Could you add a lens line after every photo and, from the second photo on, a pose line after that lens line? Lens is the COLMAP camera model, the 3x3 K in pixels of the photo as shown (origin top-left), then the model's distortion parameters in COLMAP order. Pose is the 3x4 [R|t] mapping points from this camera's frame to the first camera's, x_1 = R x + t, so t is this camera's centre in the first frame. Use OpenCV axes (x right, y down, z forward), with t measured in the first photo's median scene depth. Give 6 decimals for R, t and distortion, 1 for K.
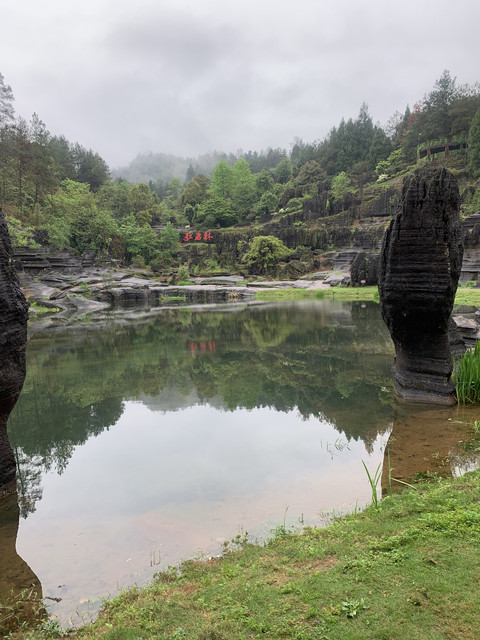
lens RADIAL K [[474.0, 0, 240.0], [0, 474.0, 320.0], [0, 0, 1]] dist [-0.002970, -0.002769]
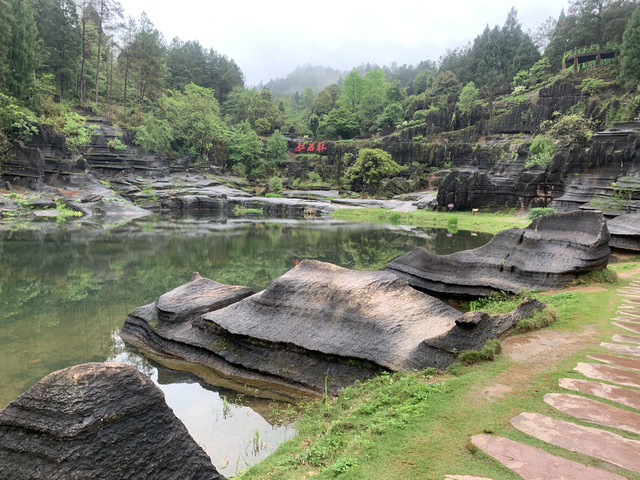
lens RADIAL K [[474.0, 0, 320.0], [0, 474.0, 240.0], [0, 0, 1]] dist [-0.002970, -0.002769]
pose [[0.985701, 0.076756, -0.150005, 0.100873], [-0.075267, 0.997042, 0.015586, -0.010119], [0.150758, -0.004072, 0.988562, 0.086228]]
